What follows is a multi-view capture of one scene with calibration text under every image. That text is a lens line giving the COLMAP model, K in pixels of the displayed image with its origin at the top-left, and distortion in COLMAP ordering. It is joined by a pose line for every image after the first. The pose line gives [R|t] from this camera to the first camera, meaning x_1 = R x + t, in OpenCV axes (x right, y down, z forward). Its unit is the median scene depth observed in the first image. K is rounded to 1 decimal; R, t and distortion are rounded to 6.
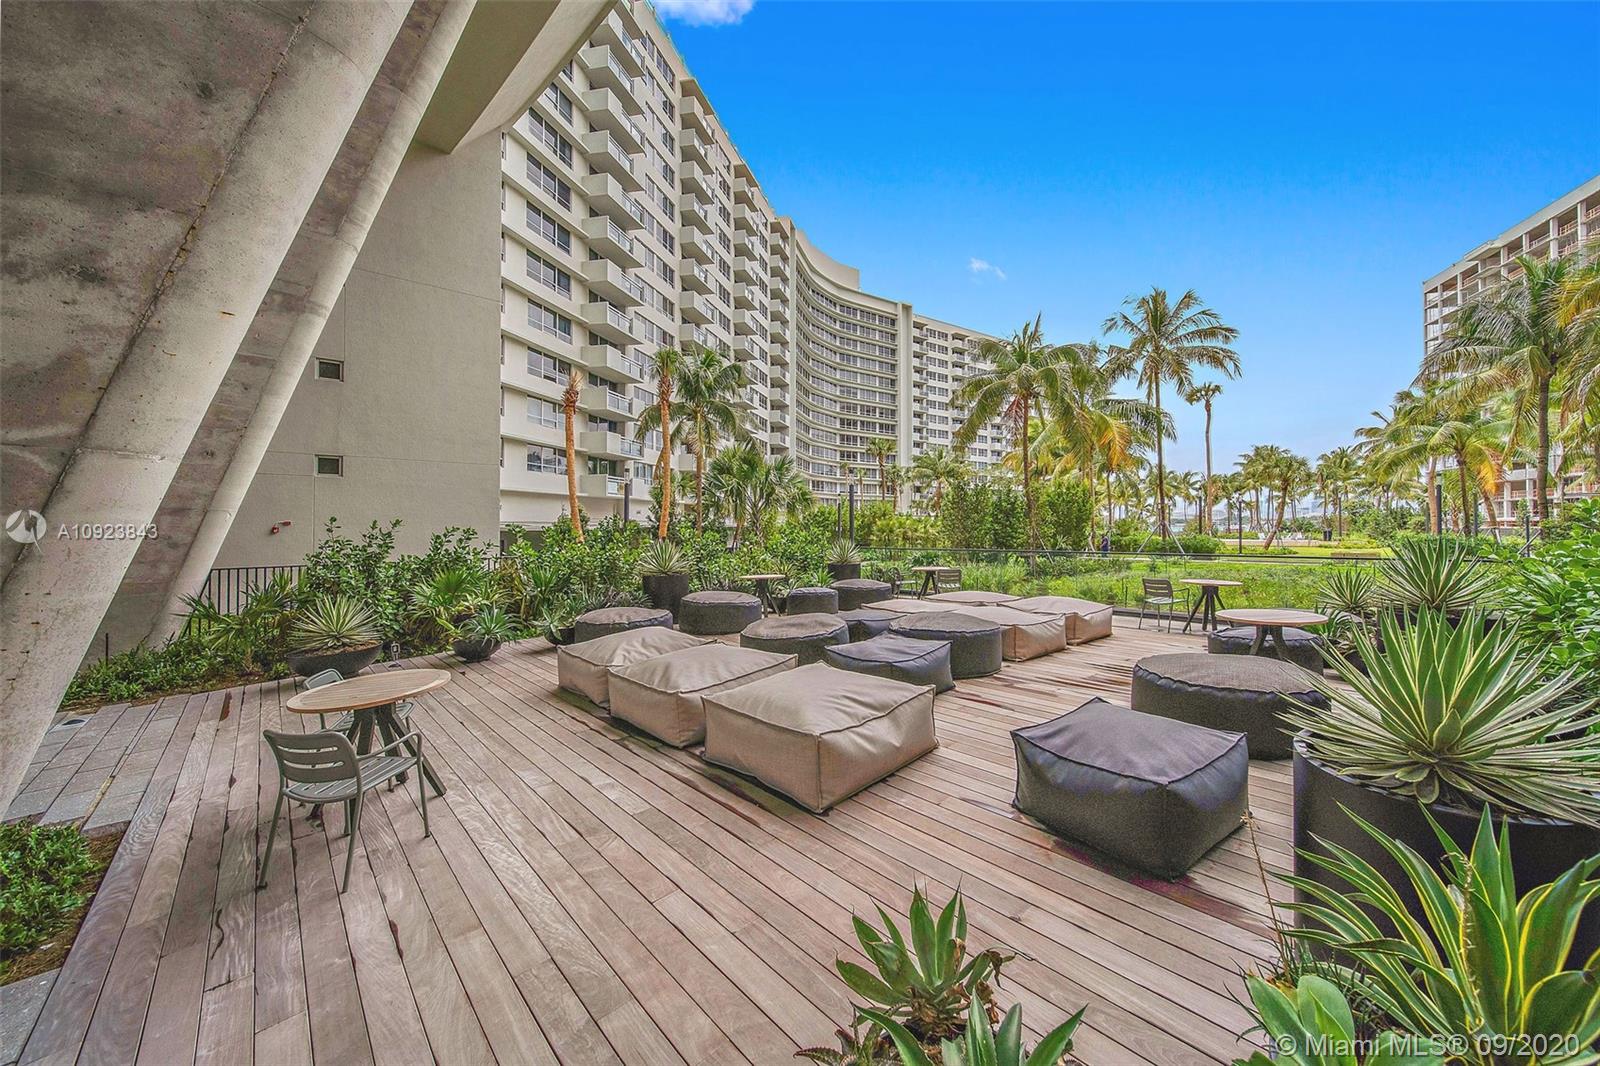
lens RADIAL K [[644.1, 0, 800.0], [0, 644.1, 533.0], [0, 0, 1]] dist [-0.000371, -0.000023]
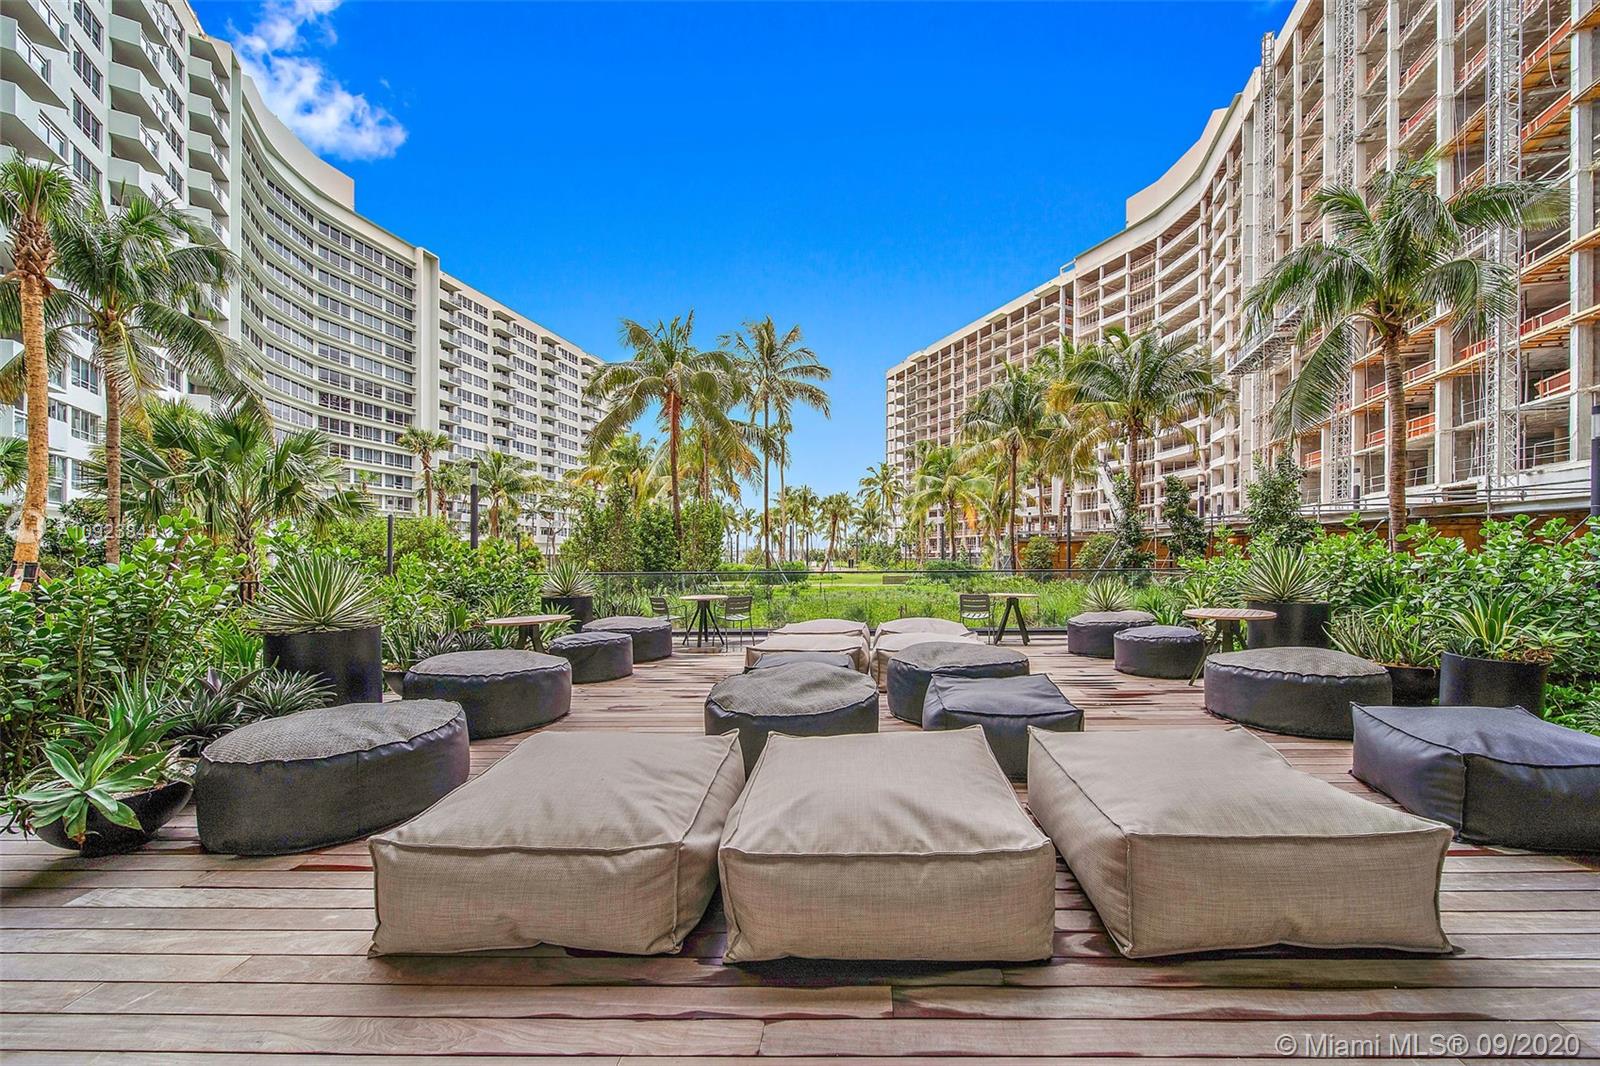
lens RADIAL K [[678.5, 0, 798.3], [0, 678.5, 578.0], [0, 0, 1]] dist [-0.008073, -0.000303]
pose [[0.660118, -0.014090, 0.751030, -0.157380], [0.008253, 0.999900, 0.011505, 0.011809], [-0.751117, -0.001396, 0.660168, 0.190900]]
